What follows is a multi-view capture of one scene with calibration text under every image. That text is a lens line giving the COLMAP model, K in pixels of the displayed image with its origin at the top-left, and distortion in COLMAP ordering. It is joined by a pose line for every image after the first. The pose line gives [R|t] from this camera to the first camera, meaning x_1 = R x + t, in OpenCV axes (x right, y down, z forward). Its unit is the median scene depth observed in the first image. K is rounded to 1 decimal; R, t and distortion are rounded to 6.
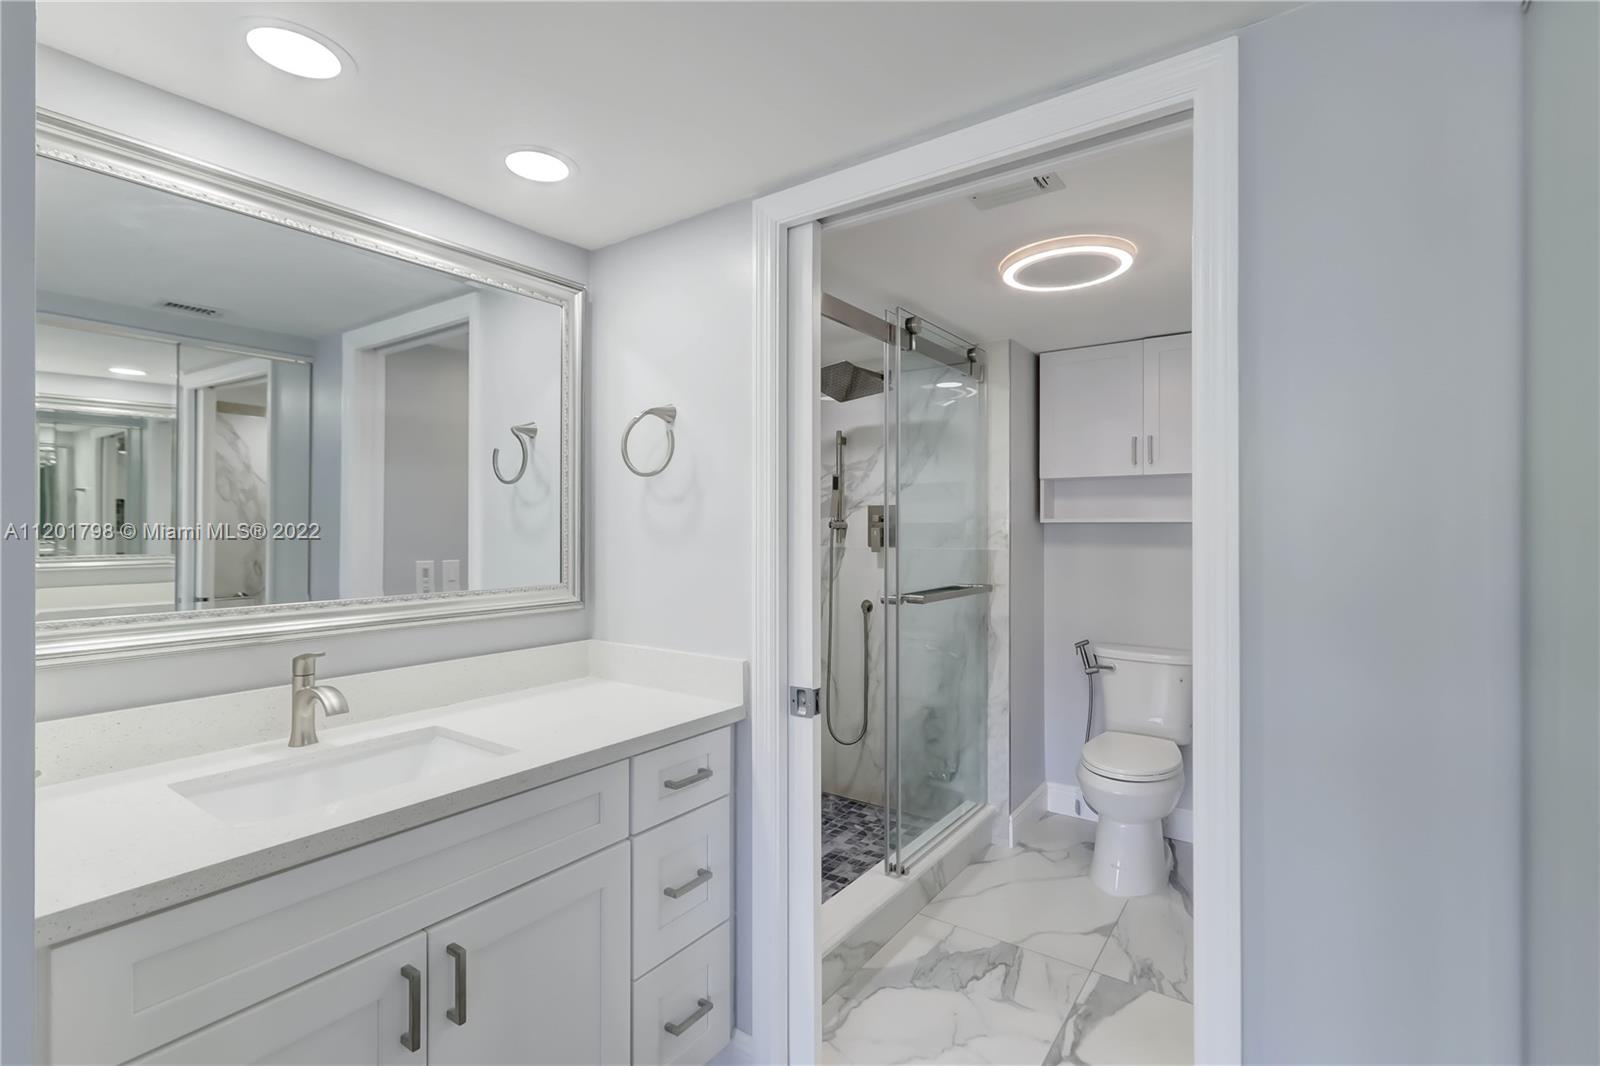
lens RADIAL K [[736.5, 0, 793.2], [0, 736.5, 525.1], [0, 0, 1]] dist [0.002608, 0.001126]
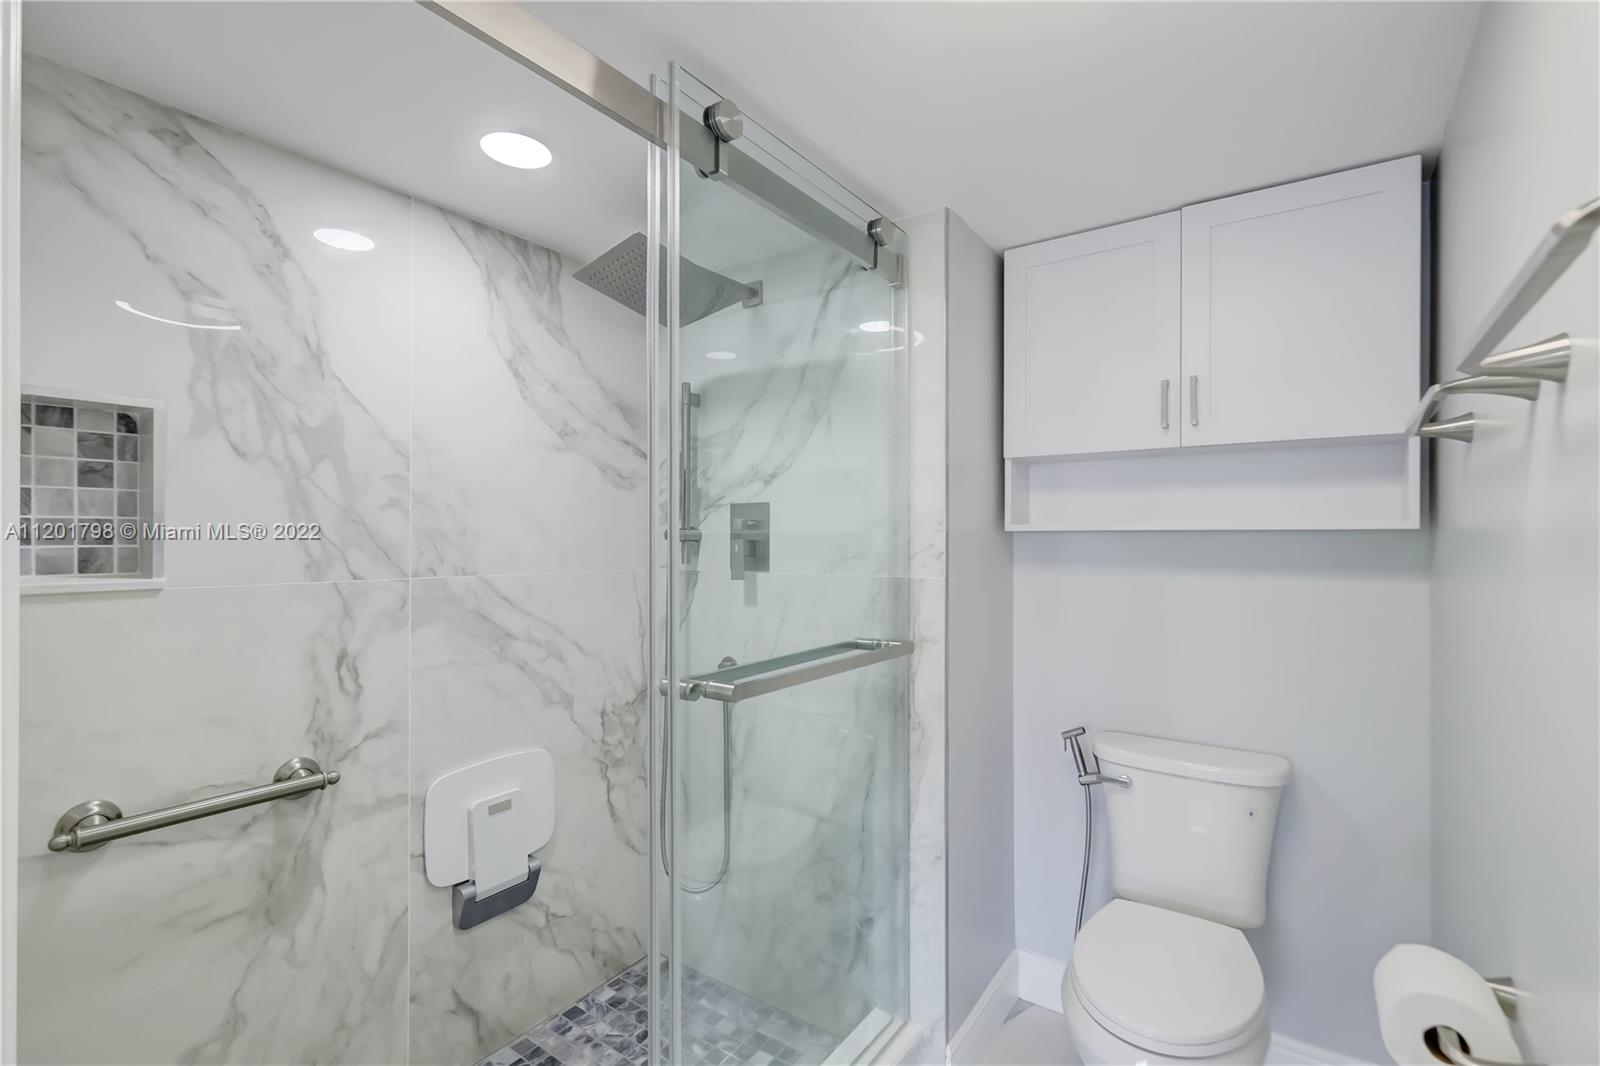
lens RADIAL K [[736.5, 0, 805.9], [0, 736.5, 533.0], [0, 0, 1]] dist [0.002608, 0.001126]
pose [[0.999954, 0.000355, 0.009615, 0.172544], [-0.000337, 0.999998, -0.001902, -0.000604], [-0.009616, 0.001899, 0.999952, 0.413800]]
